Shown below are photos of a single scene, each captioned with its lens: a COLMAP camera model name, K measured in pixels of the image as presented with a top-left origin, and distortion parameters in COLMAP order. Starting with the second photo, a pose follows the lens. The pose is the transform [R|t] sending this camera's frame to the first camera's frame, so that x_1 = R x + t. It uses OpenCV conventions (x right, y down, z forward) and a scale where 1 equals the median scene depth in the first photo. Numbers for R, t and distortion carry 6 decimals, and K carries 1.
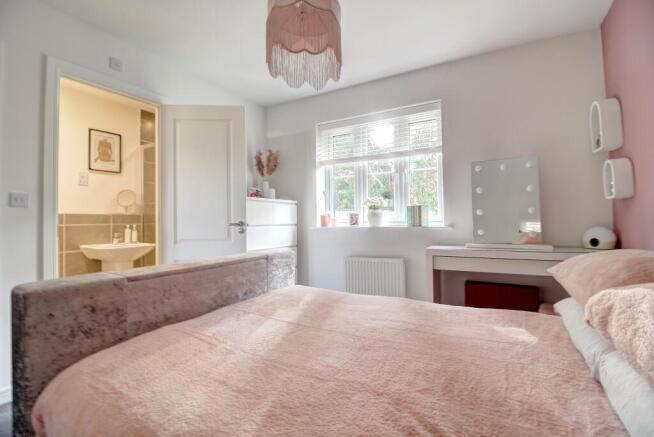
lens RADIAL K [[304.9, 0, 327.0], [0, 304.9, 218.5], [0, 0, 1]] dist [-0.000254, -0.000057]
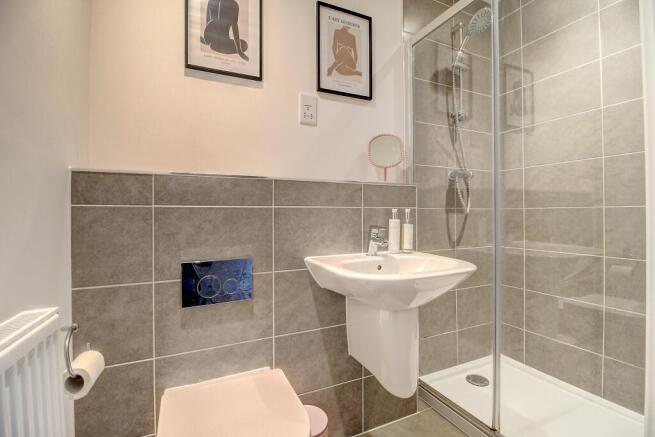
lens RADIAL K [[311.0, 0, 327.5], [0, 311.0, 218.5], [0, 0, 1]] dist [0.000209, 0.000012]
pose [[0.811056, 0.009002, -0.584899, -0.475325], [0.006294, 0.999689, 0.024114, 0.022917], [0.584934, -0.023240, 0.810748, 0.599689]]
